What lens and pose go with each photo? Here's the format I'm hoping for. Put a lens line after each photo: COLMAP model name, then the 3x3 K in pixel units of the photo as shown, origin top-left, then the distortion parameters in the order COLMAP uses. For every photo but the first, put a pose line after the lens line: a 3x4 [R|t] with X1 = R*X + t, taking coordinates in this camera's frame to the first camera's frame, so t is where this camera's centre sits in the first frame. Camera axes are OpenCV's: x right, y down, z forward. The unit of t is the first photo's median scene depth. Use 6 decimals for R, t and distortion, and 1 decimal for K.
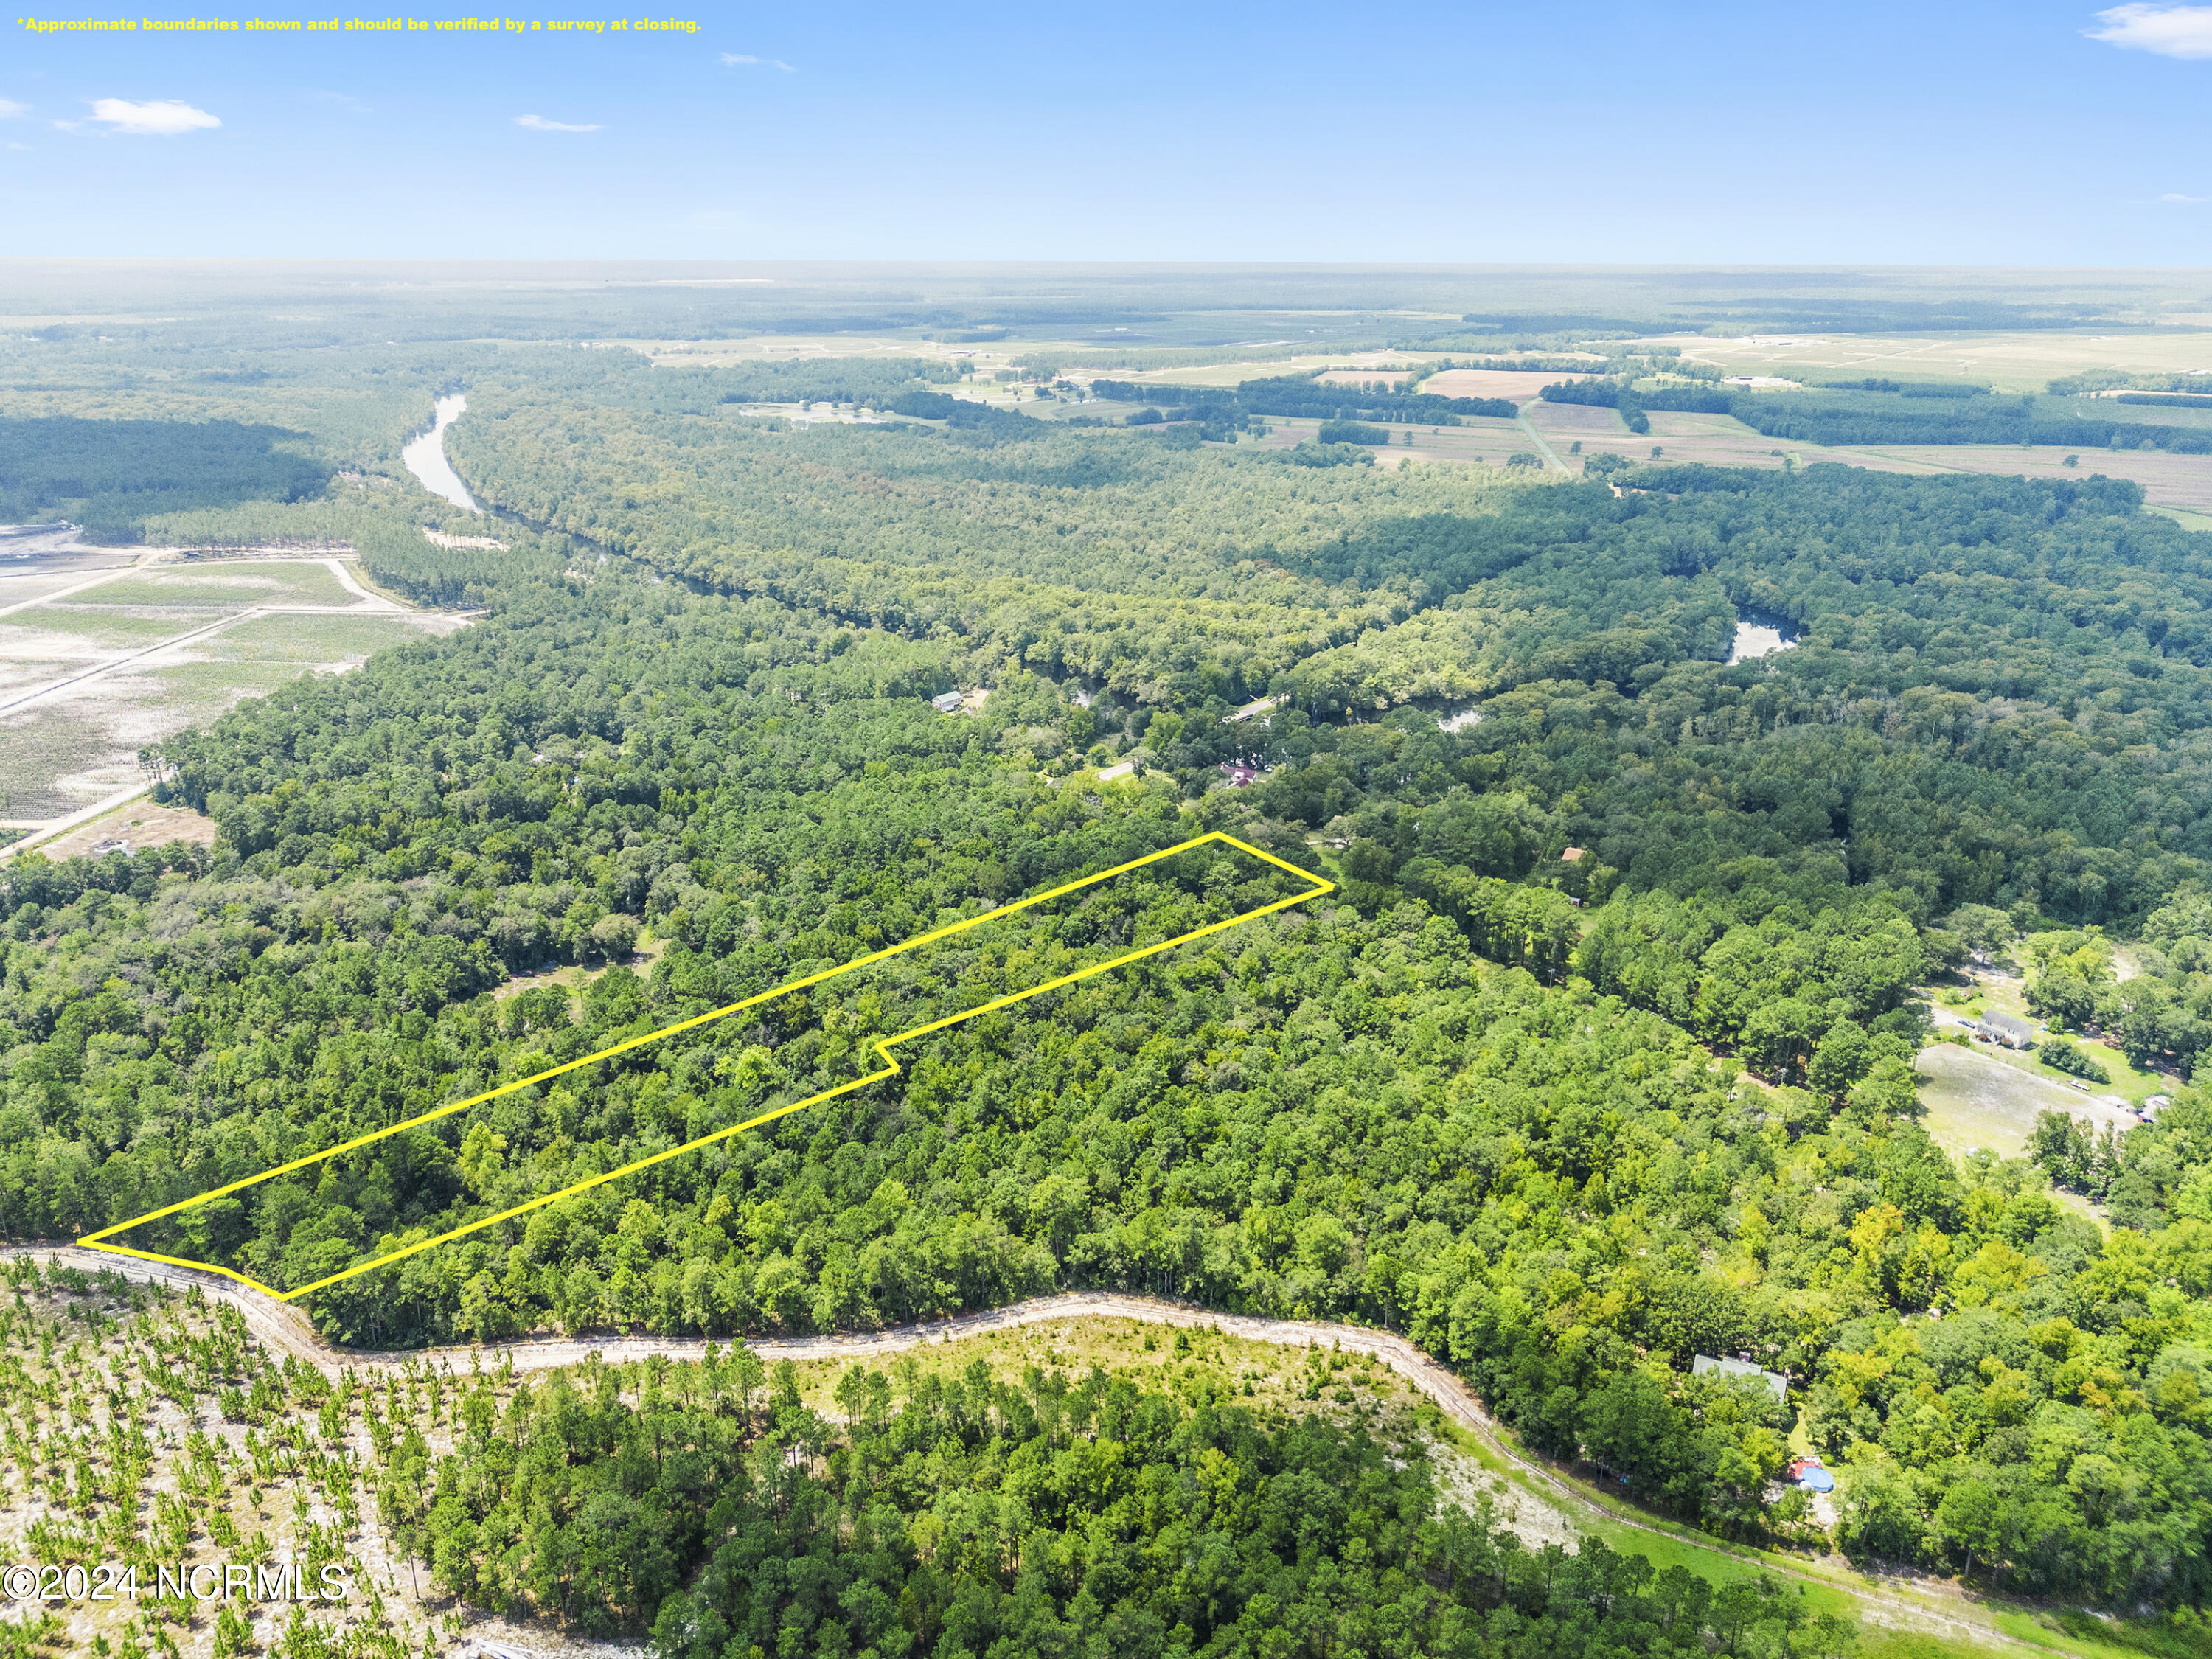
lens RADIAL K [[1546.7, 0, 1104.9], [0, 1546.7, 828.9], [0, 0, 1]] dist [0.022245, -0.020350]
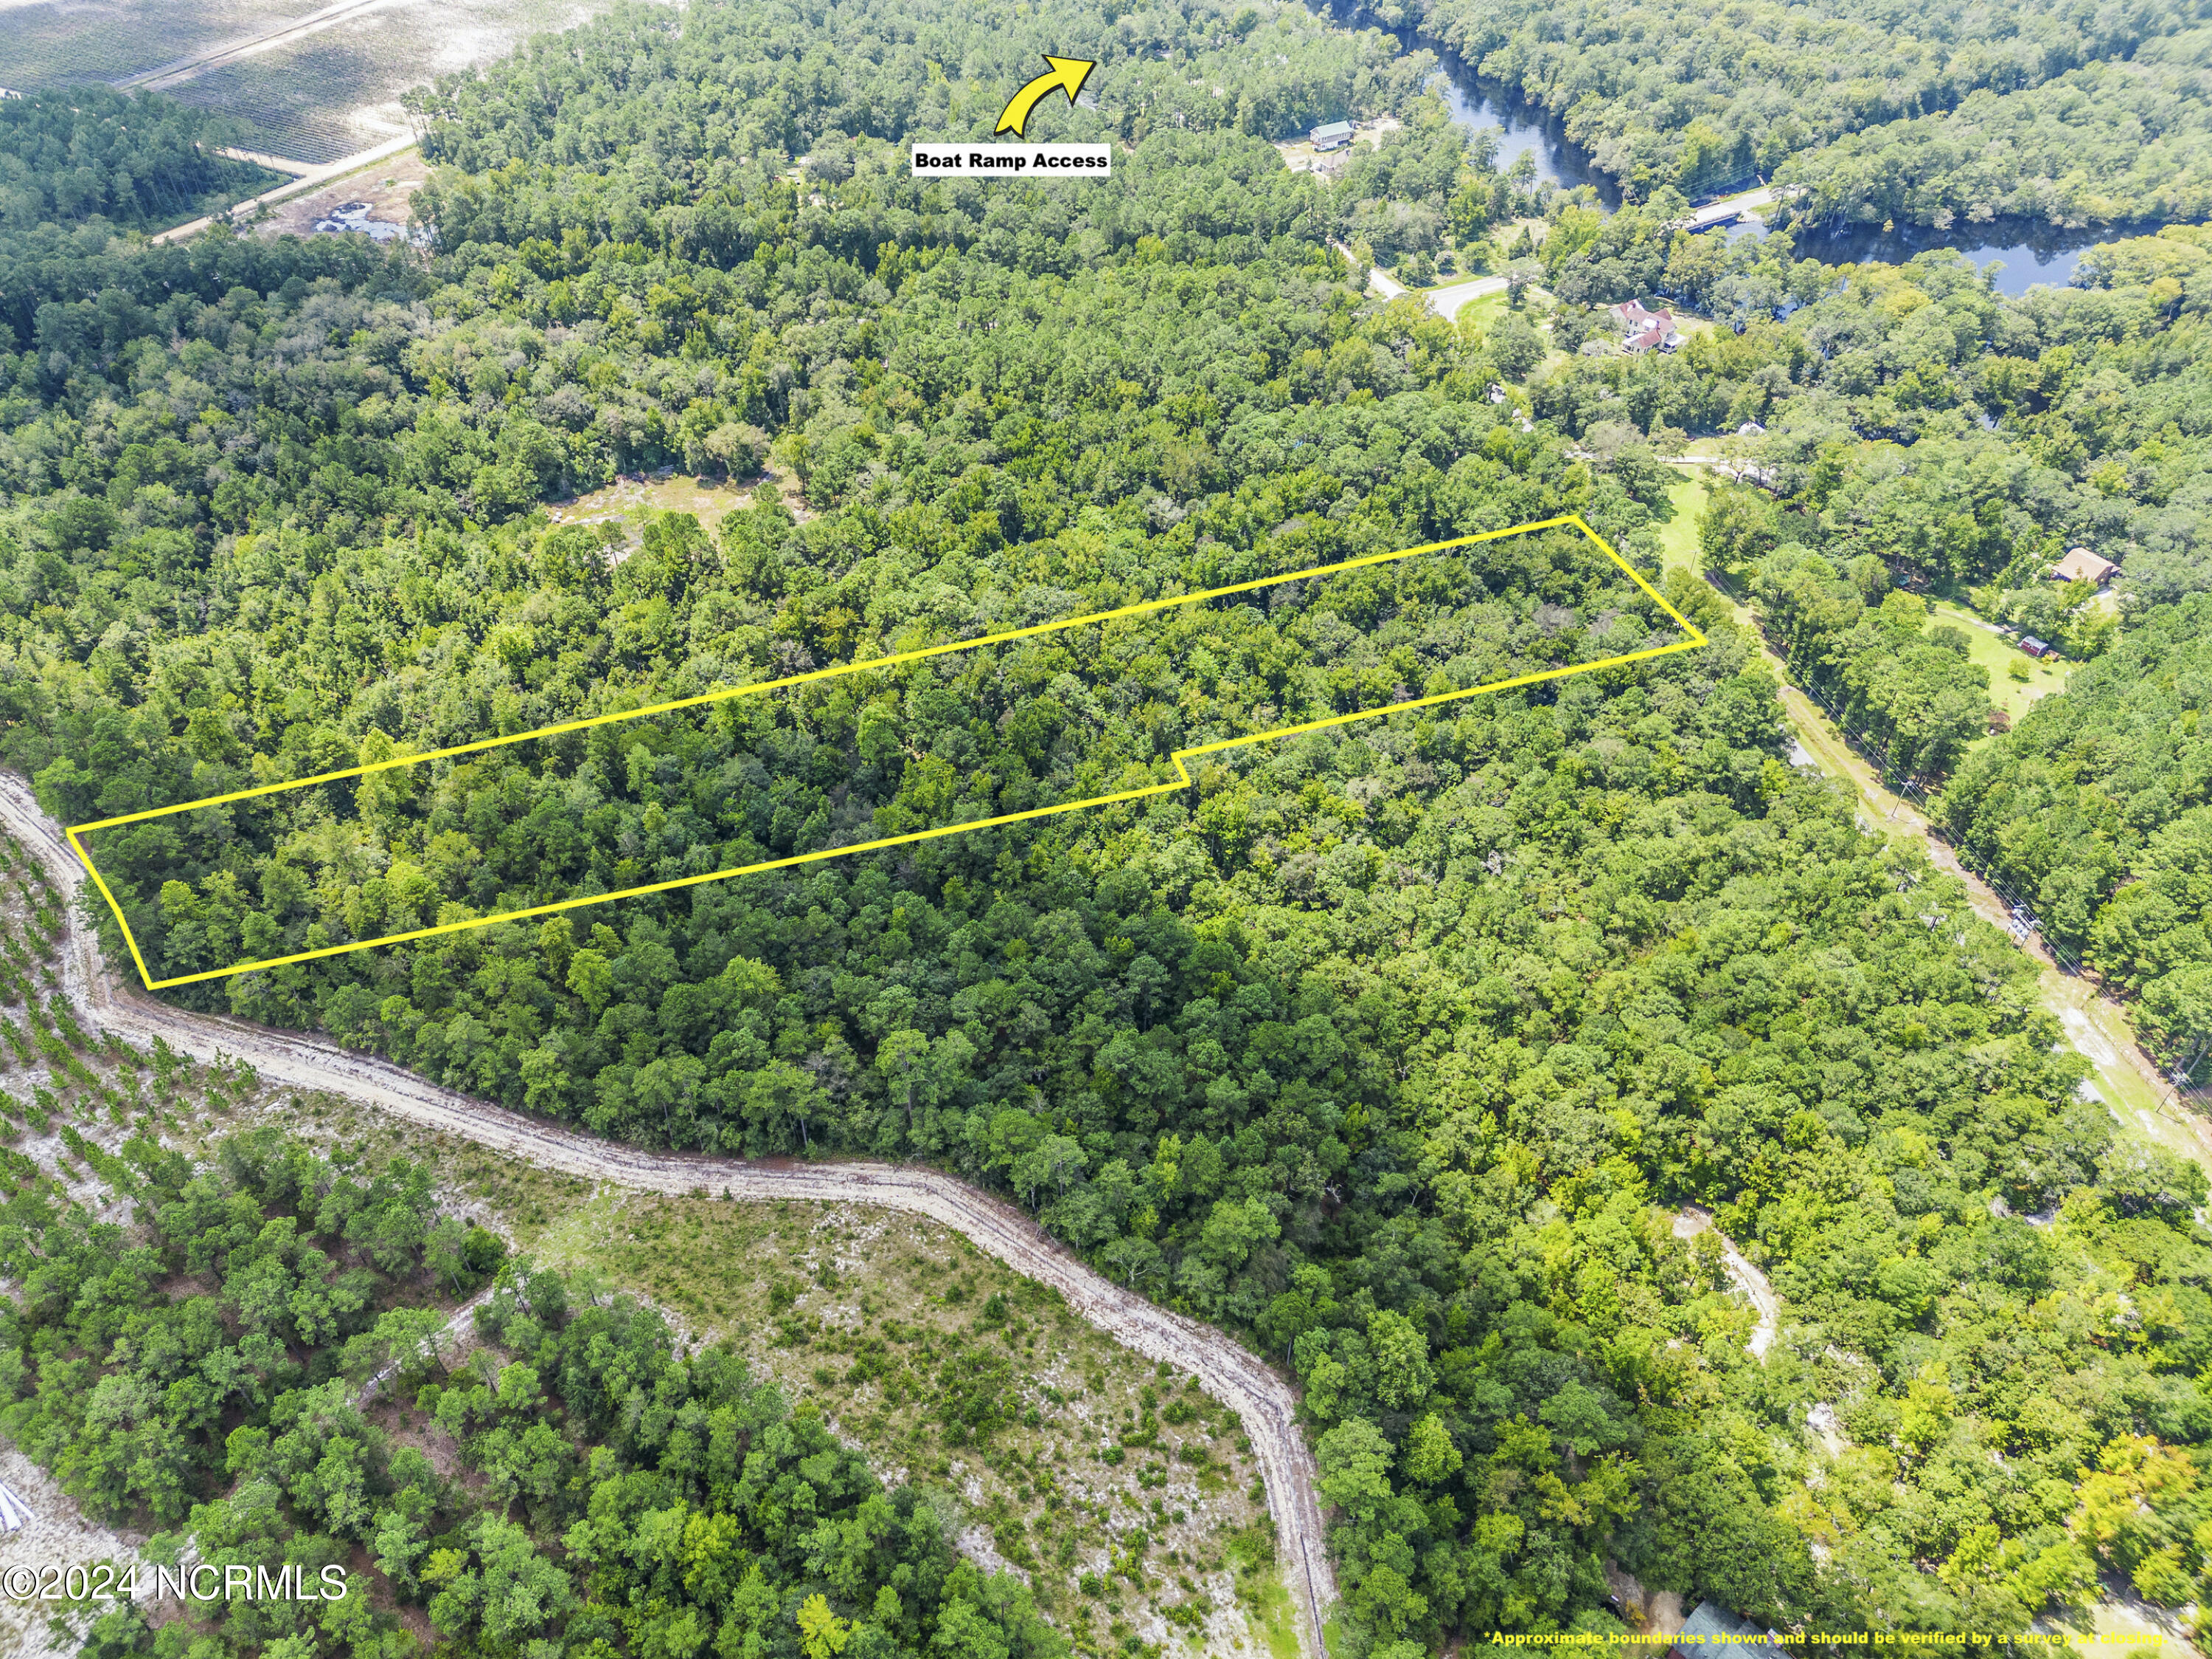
lens RADIAL K [[1546.7, 0, 1107.3], [0, 1546.7, 831.0], [0, 0, 1]] dist [0.022245, -0.020350]
pose [[0.927909, 0.258853, -0.268290, 0.137807], [-0.133422, 0.902563, 0.409363, -0.107793], [0.348114, -0.344056, 0.872034, 0.258044]]
